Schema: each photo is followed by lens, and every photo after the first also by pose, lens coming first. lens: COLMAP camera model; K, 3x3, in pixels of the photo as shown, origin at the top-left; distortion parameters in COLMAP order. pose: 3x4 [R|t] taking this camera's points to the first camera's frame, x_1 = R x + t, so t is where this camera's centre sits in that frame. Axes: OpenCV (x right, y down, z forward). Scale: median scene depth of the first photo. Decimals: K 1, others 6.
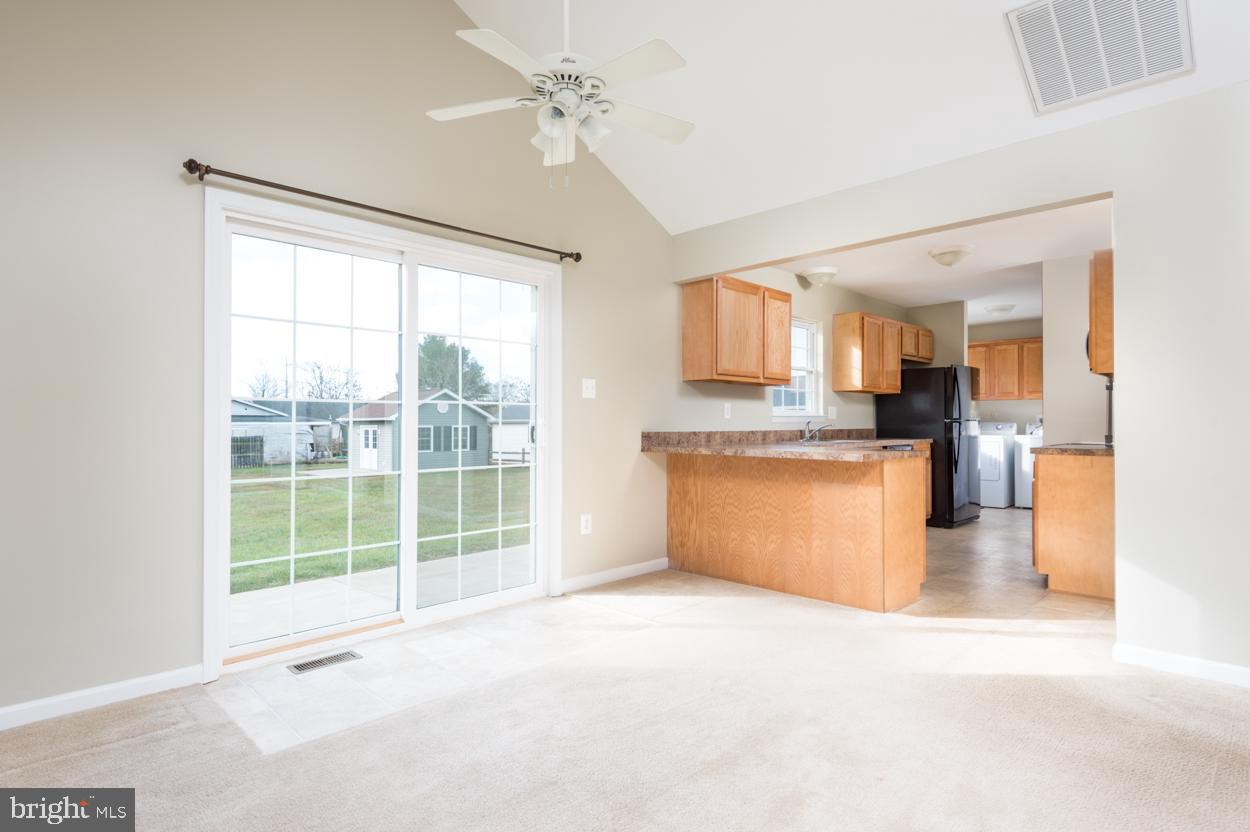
lens RADIAL K [[656.0, 0, 621.2], [0, 656.0, 416.6], [0, 0, 1]] dist [0.023387, -0.017421]
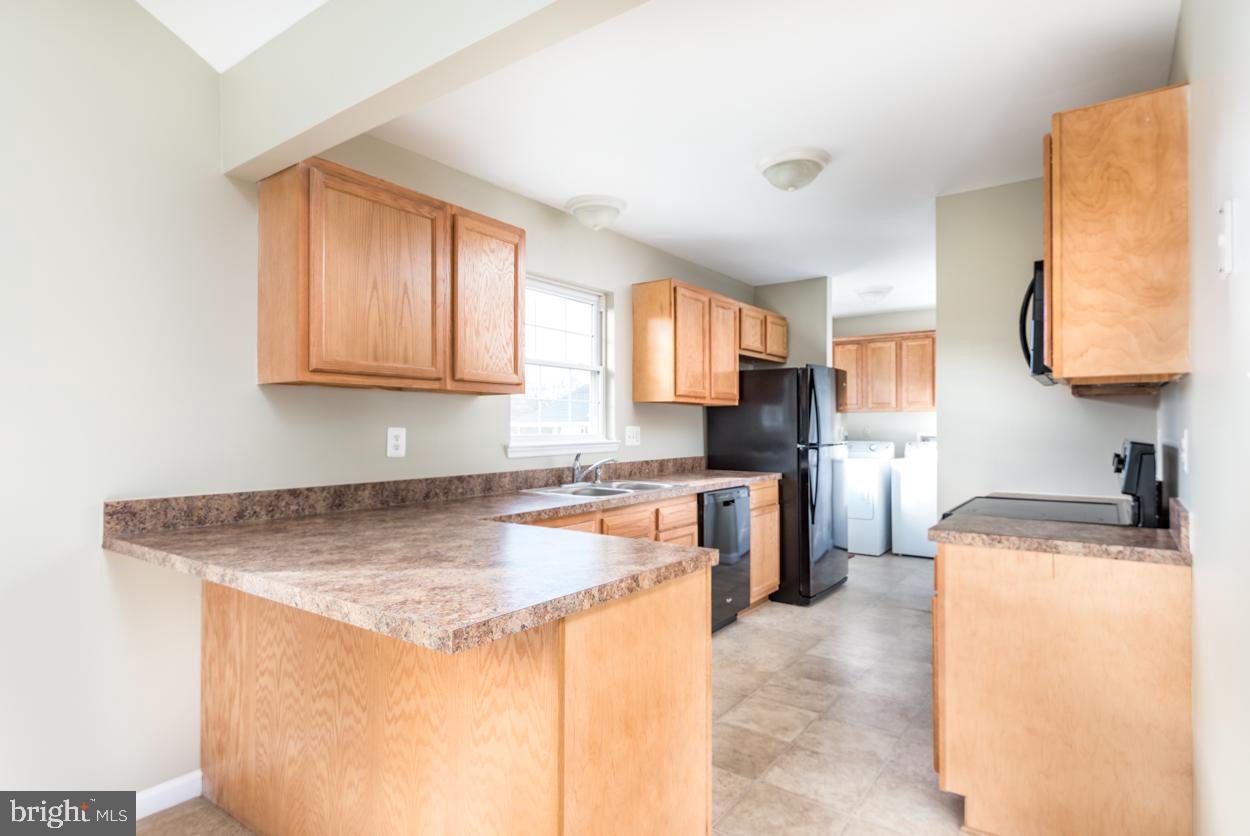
lens RADIAL K [[656.0, 0, 620.7], [0, 656.0, 415.8], [0, 0, 1]] dist [0.023387, -0.017421]
pose [[0.988506, 0.000837, 0.151177, 0.241140], [0.000041, 0.999983, -0.005804, -0.024902], [-0.151180, 0.005744, 0.988490, 0.415044]]
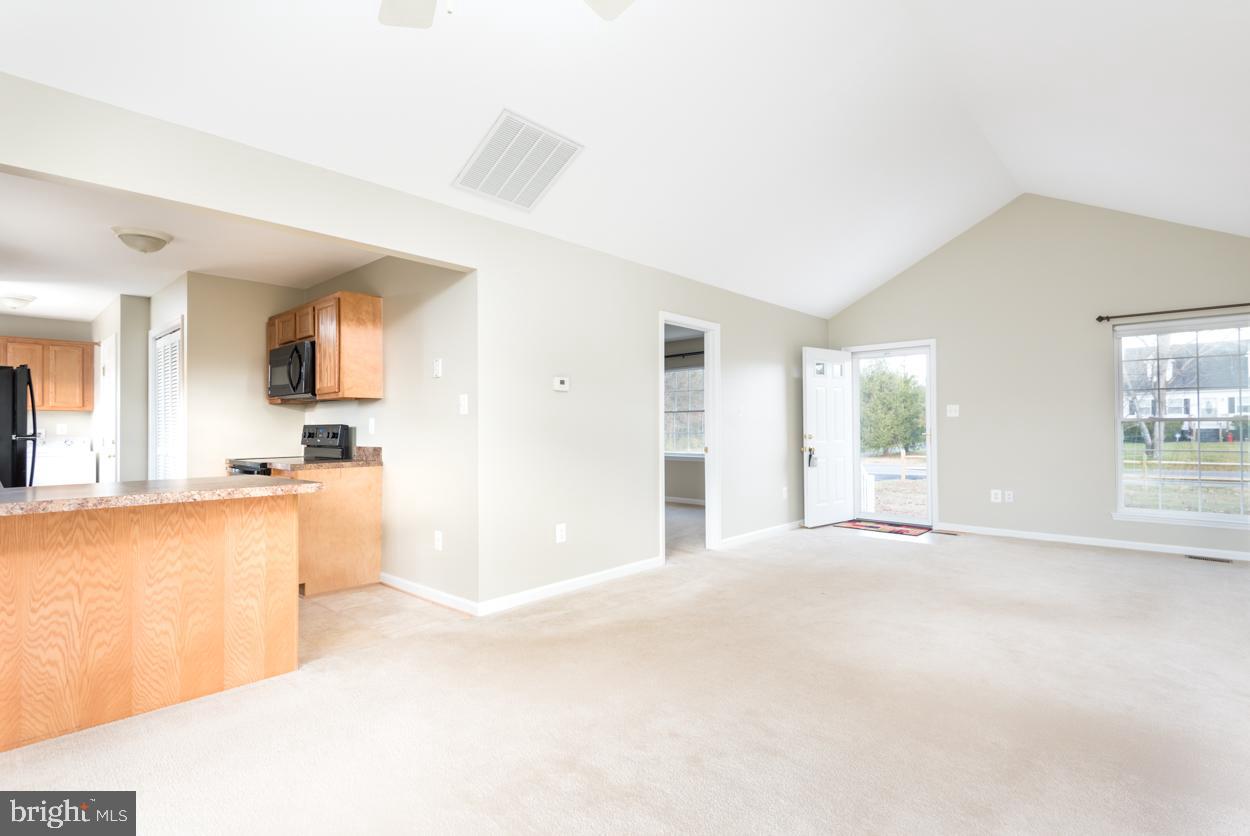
lens RADIAL K [[597.7, 0, 615.5], [0, 597.7, 417.5], [0, 0, 1]] dist [0.002604, -0.004988]
pose [[-0.041196, 0.020322, 0.998944, -0.249677], [-0.004639, 0.999778, -0.020530, -0.007580], [-0.999140, -0.005480, -0.041092, 0.398896]]
